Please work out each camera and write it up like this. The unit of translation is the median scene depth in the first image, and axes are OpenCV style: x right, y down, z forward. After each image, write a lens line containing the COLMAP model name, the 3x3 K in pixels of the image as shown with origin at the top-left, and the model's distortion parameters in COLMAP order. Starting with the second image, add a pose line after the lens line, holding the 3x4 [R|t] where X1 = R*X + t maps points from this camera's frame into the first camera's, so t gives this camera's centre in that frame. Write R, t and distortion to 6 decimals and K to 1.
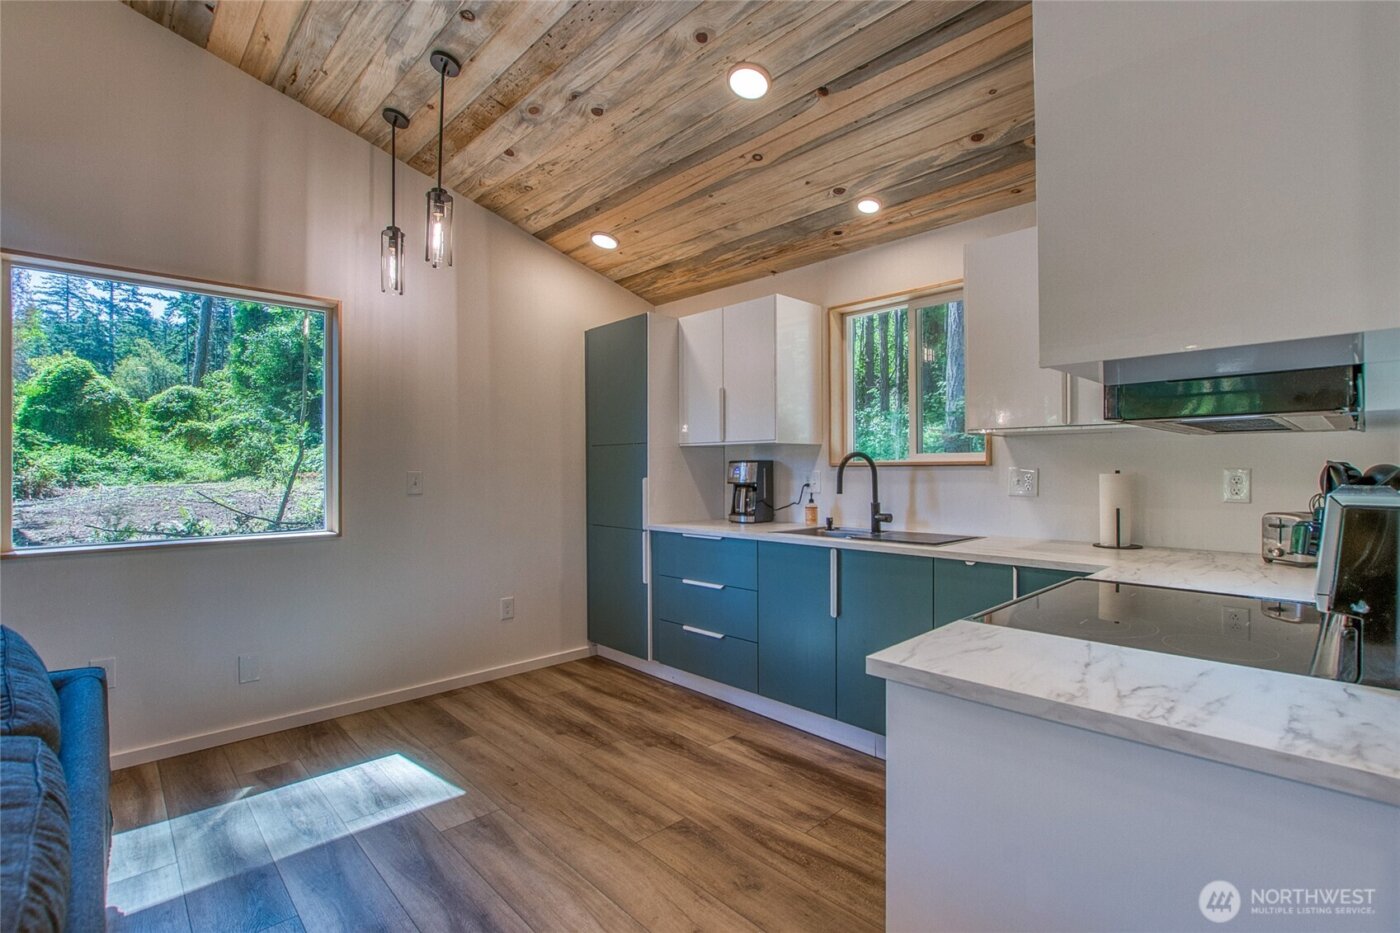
lens RADIAL K [[648.0, 0, 708.9], [0, 648.0, 468.6], [0, 0, 1]] dist [-0.019586, 0.001637]
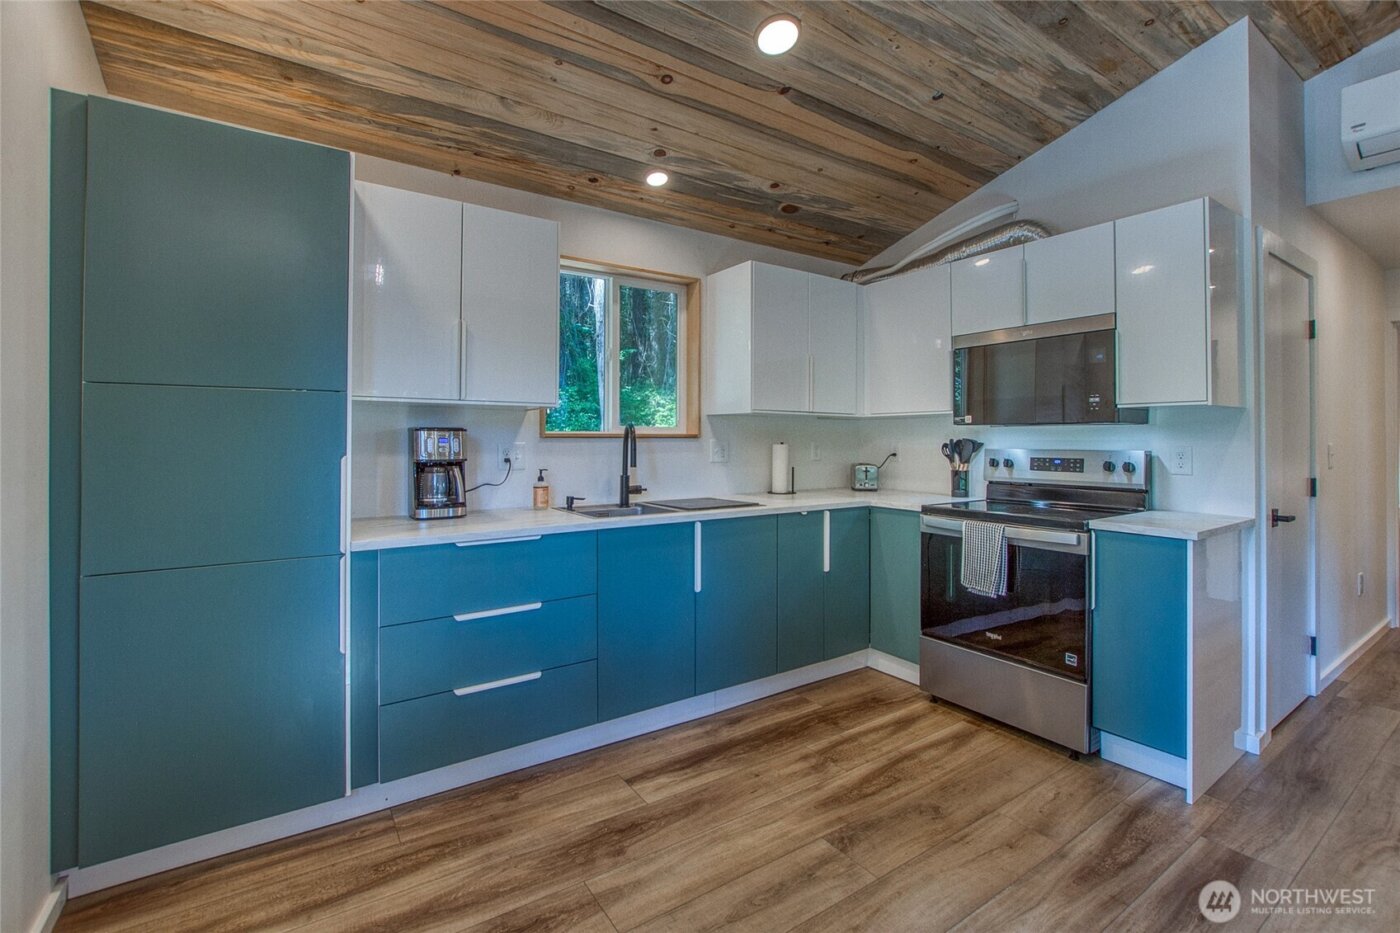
lens RADIAL K [[619.2, 0, 695.7], [0, 619.2, 429.9], [0, 0, 1]] dist [-0.029785, 0.005277]
pose [[0.168988, 0.020752, 0.985400, -0.597909], [-0.002437, 0.999784, -0.020637, 0.003099], [-0.985615, 0.001086, 0.169002, 0.685722]]
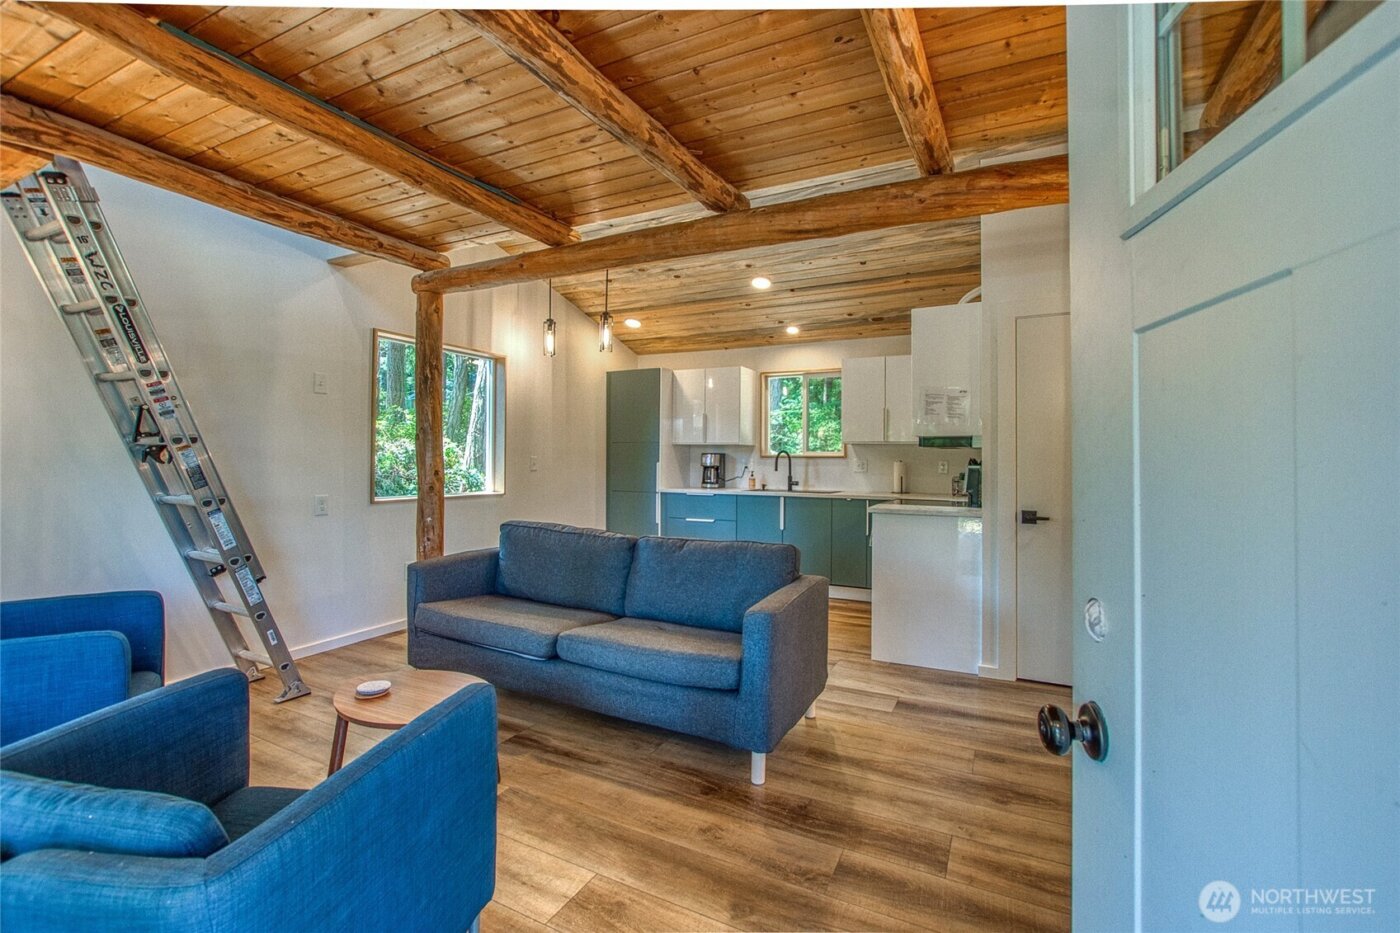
lens RADIAL K [[619.2, 0, 687.4], [0, 619.2, 456.3], [0, 0, 1]] dist [-0.029785, 0.005277]
pose [[0.949044, 0.013584, 0.314851, -0.596499], [-0.012112, 0.999905, -0.006630, 0.008730], [-0.314911, 0.002479, 0.949118, -0.658514]]
